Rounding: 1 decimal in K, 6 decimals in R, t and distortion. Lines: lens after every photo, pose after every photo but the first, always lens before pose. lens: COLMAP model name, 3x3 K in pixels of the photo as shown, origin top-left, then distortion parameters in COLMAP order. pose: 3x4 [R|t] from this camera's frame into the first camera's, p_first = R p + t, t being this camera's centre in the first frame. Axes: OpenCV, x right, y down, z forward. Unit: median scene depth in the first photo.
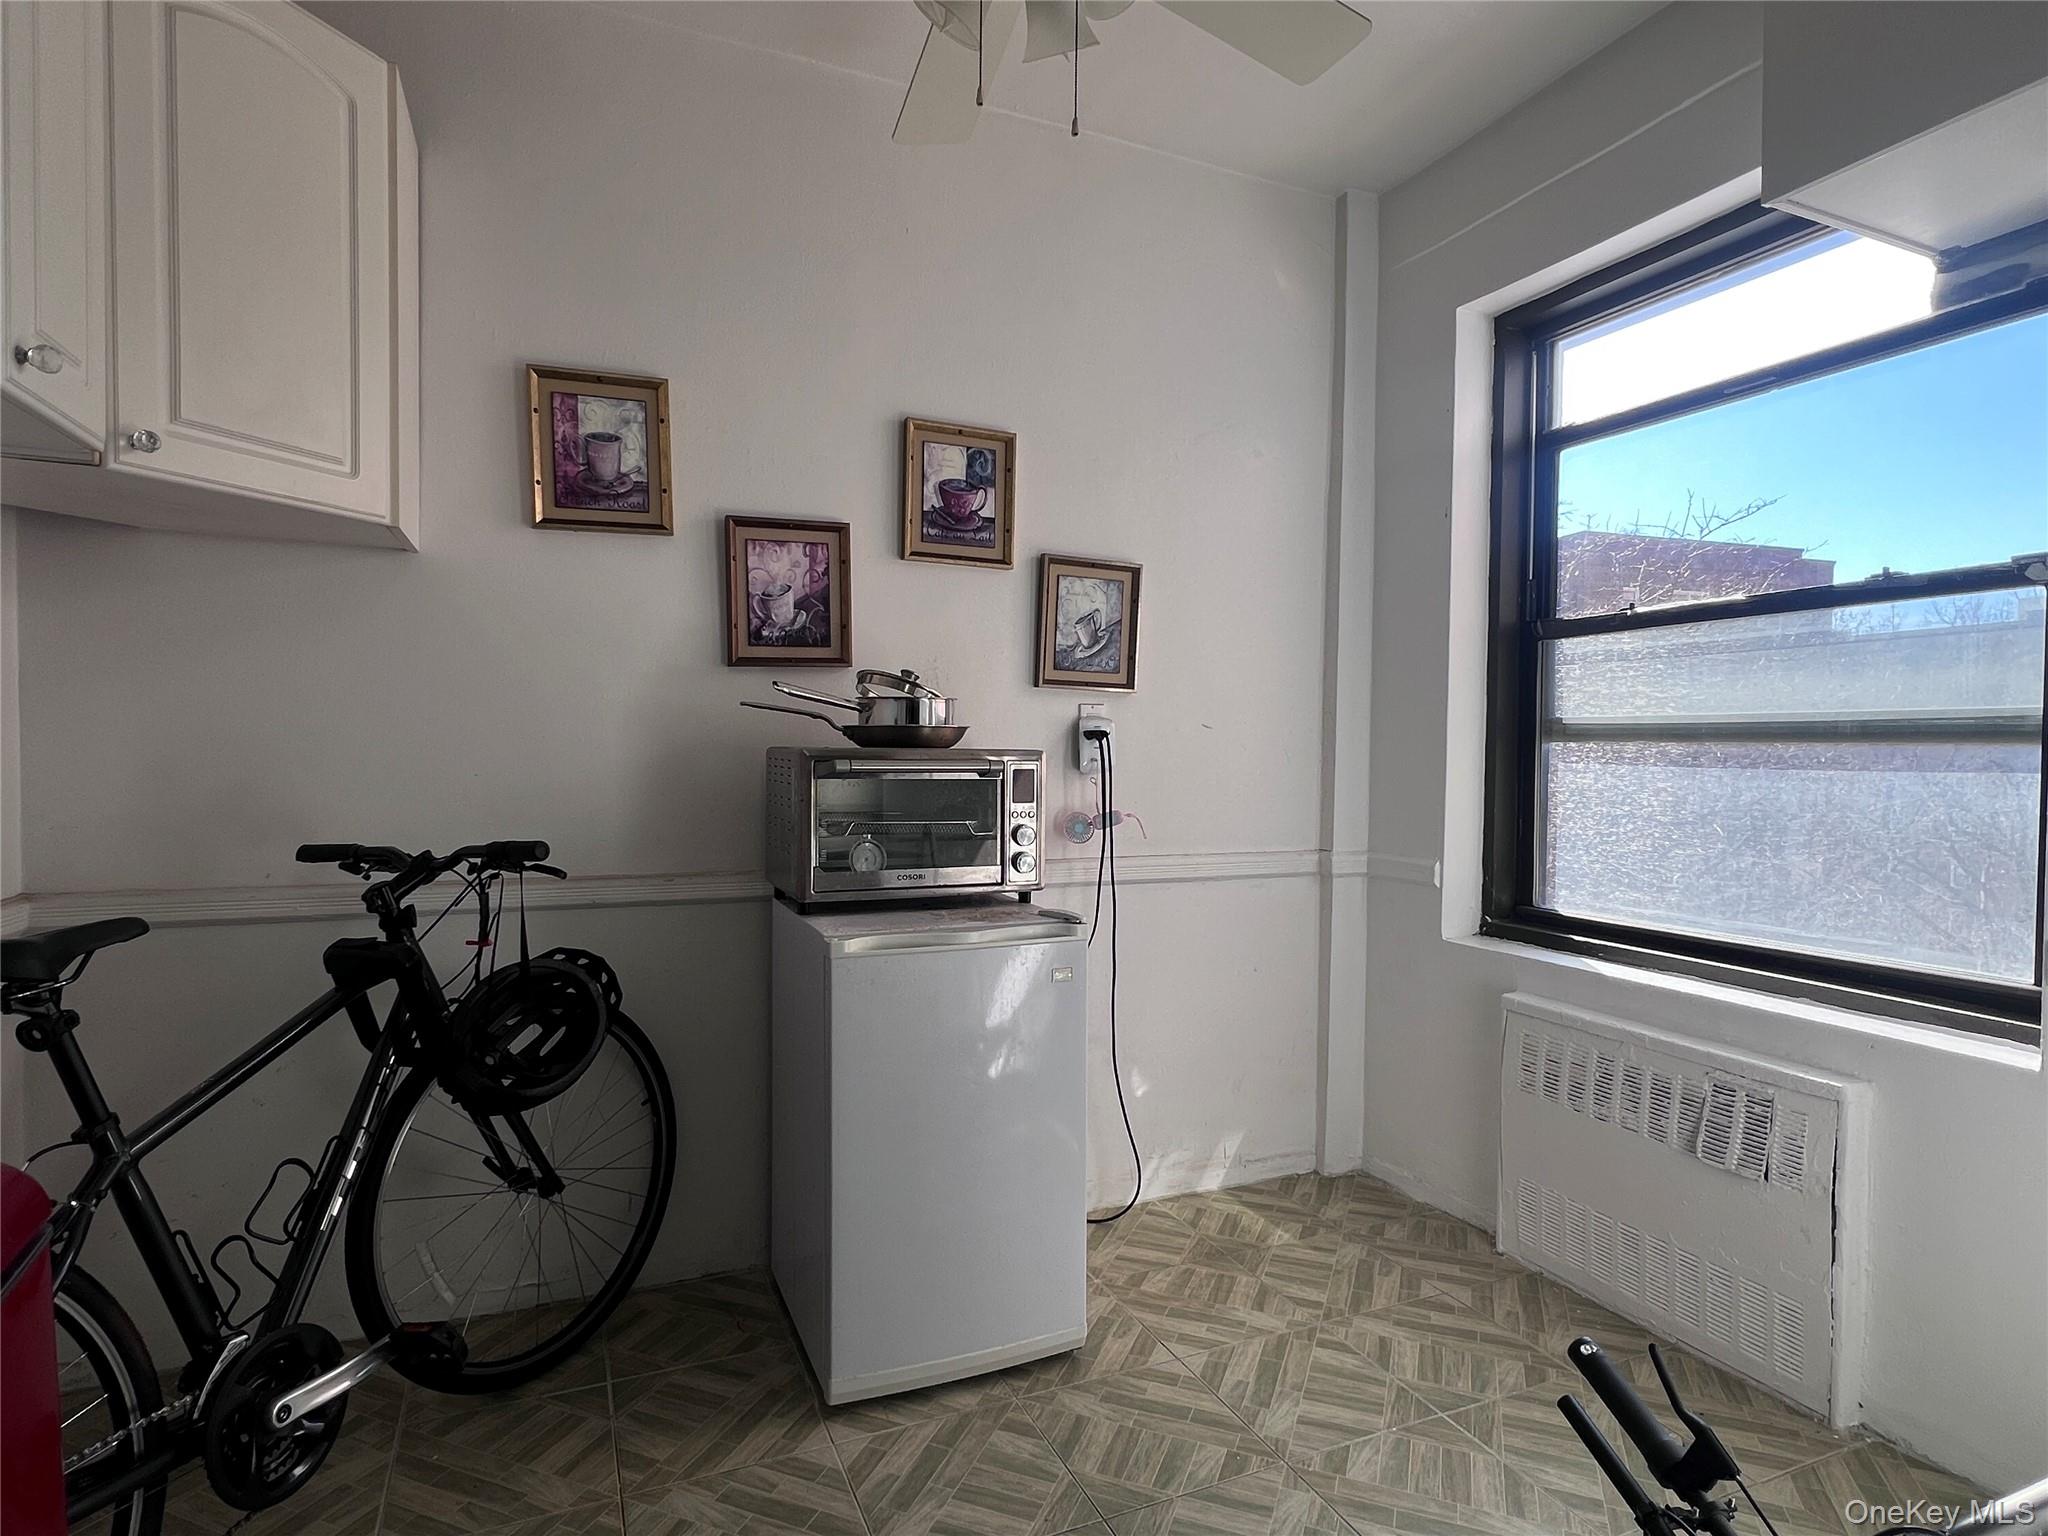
lens RADIAL K [[1104.0, 0, 1019.9], [0, 1104.0, 771.7], [0, 0, 1]] dist [-0.007306, 0.002489]
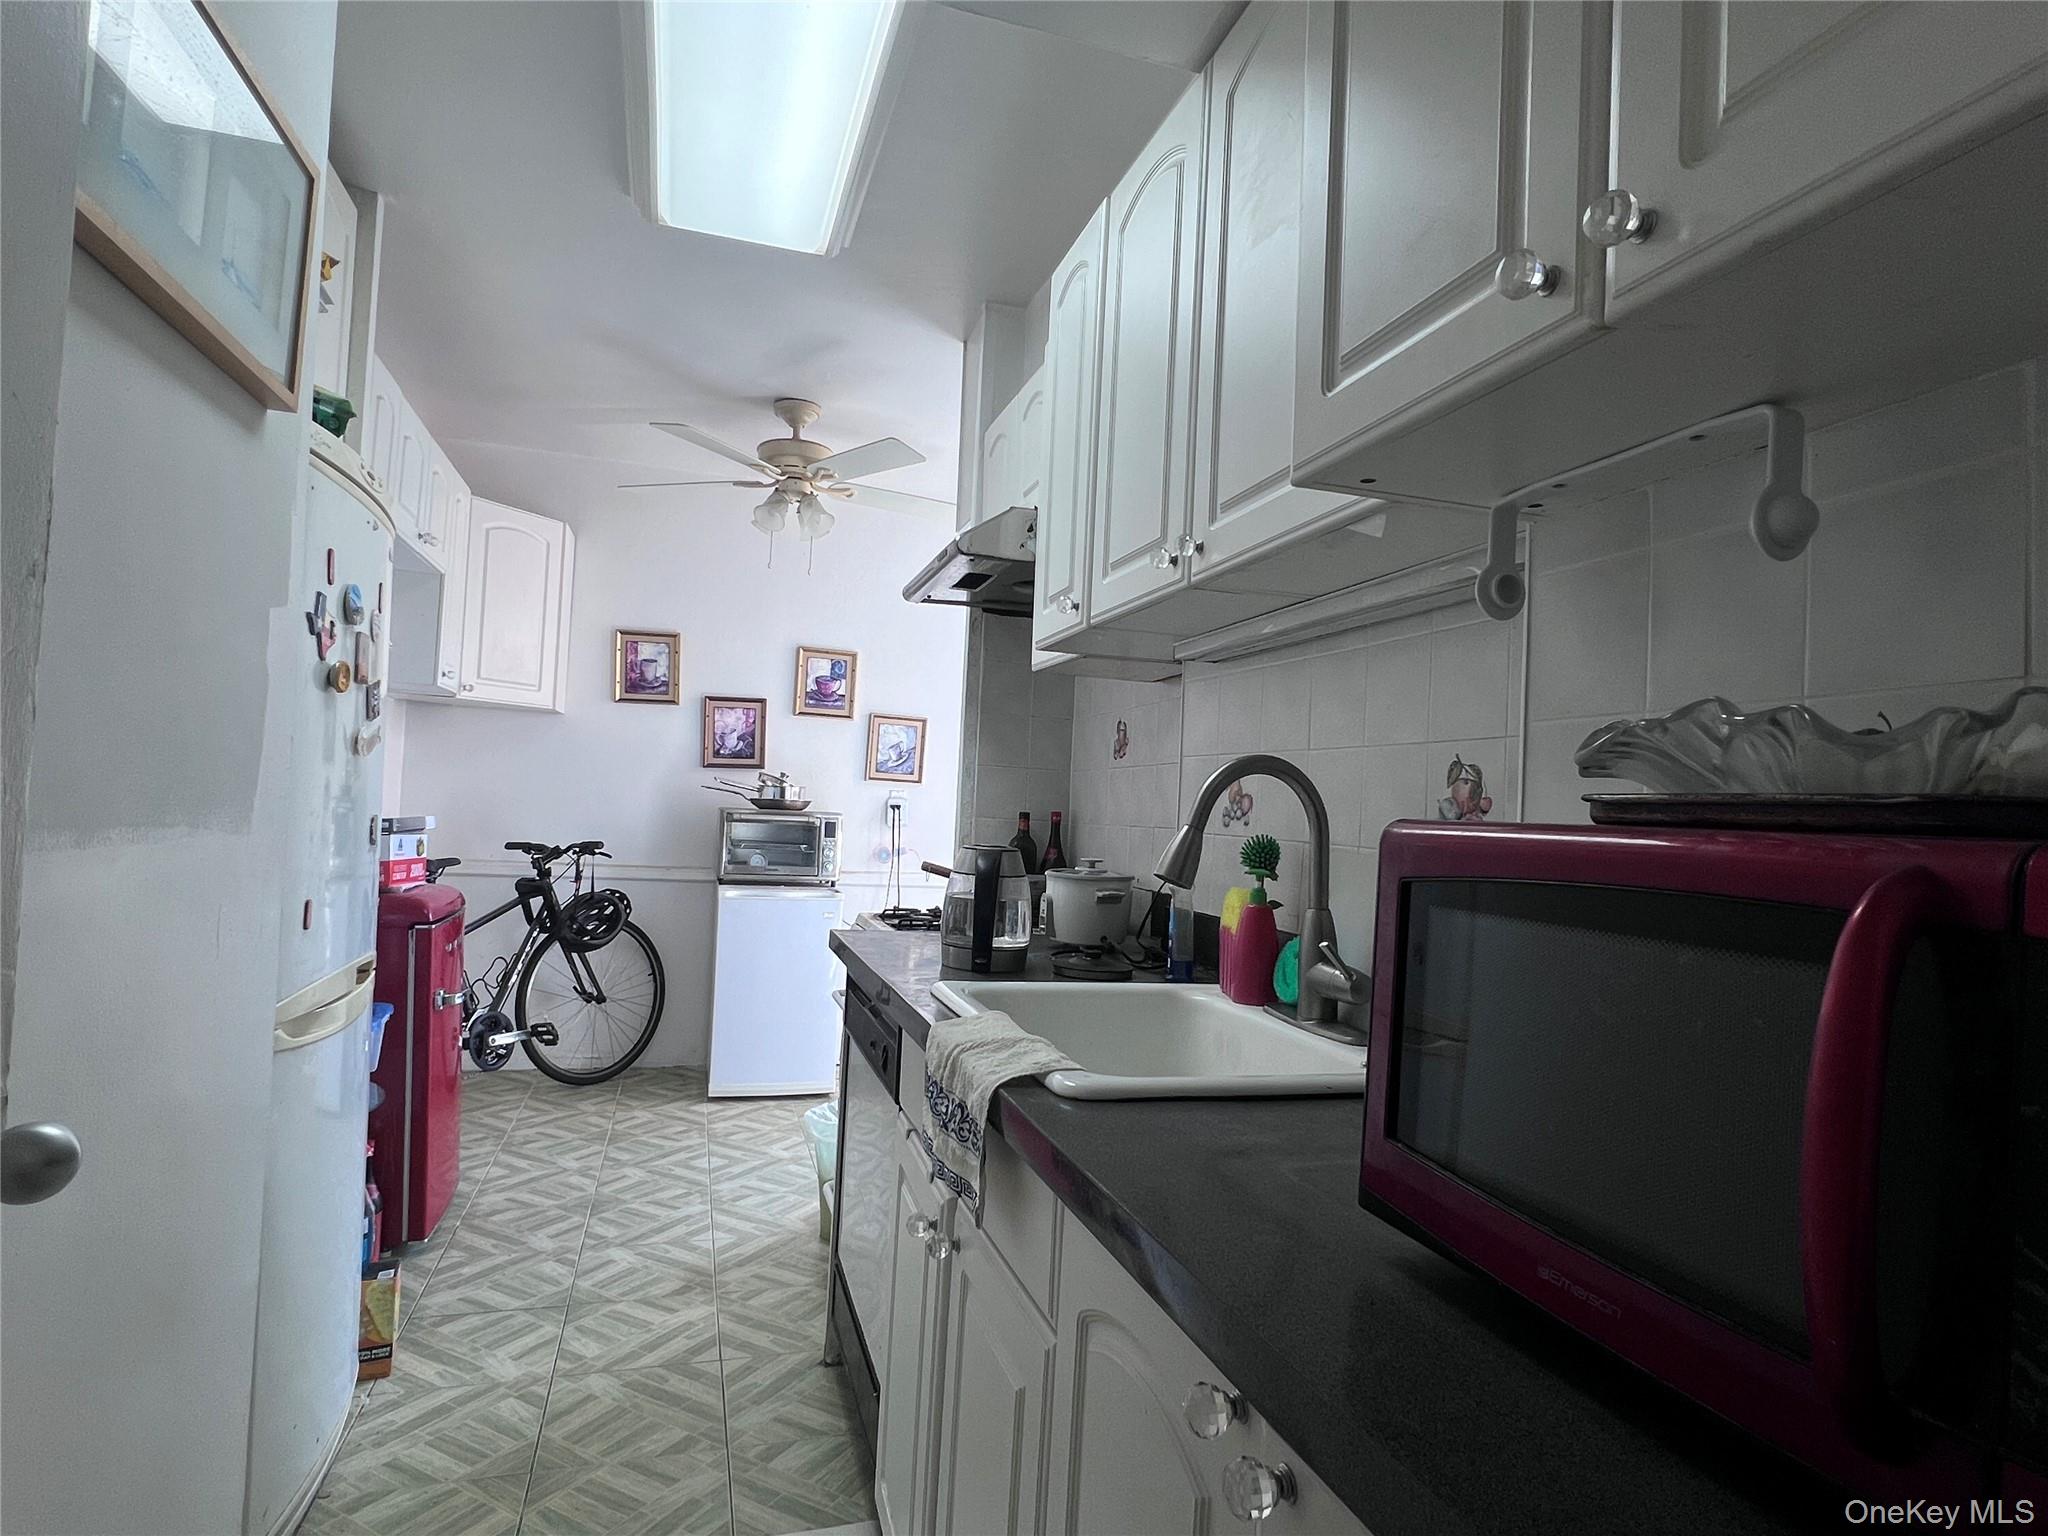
lens RADIAL K [[1104.0, 0, 1025.6], [0, 1104.0, 771.4], [0, 0, 1]] dist [-0.007306, 0.002489]
pose [[0.993109, 0.031615, -0.112853, 0.593139], [-0.038674, 0.997394, -0.060913, 0.014887], [0.110633, 0.064857, 0.991743, -1.024463]]
